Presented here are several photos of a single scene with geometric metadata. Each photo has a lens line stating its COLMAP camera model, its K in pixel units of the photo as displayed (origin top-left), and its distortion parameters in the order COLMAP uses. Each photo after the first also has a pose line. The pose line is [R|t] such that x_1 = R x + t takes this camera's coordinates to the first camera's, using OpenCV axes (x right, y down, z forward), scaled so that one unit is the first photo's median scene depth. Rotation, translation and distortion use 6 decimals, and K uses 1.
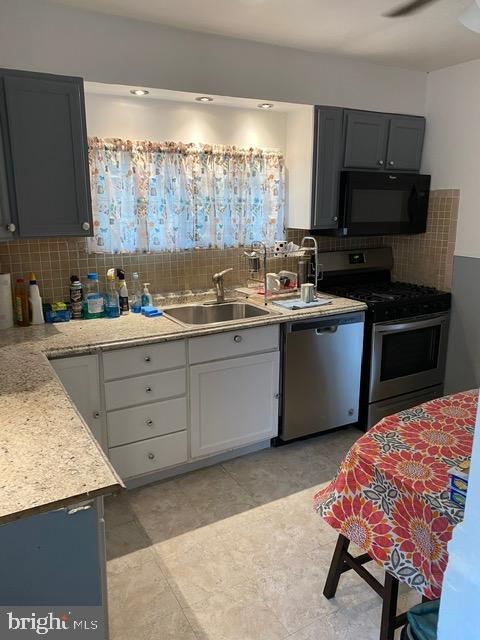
lens RADIAL K [[494.4, 0, 241.6], [0, 494.4, 319.3], [0, 0, 1]] dist [0.014245, -0.023806]
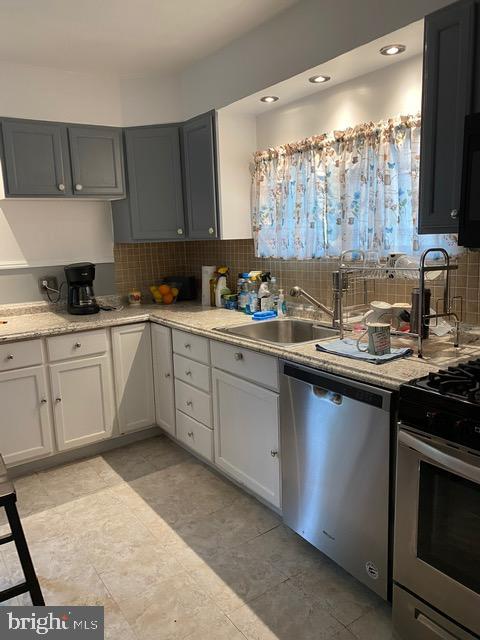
lens RADIAL K [[494.4, 0, 241.6], [0, 494.4, 319.3], [0, 0, 1]] dist [0.014245, -0.023806]
pose [[0.070732, 0.161635, -0.984313, 0.821944], [-0.205402, 0.967997, 0.144196, -0.148616], [0.976118, 0.191980, 0.101669, 0.882811]]
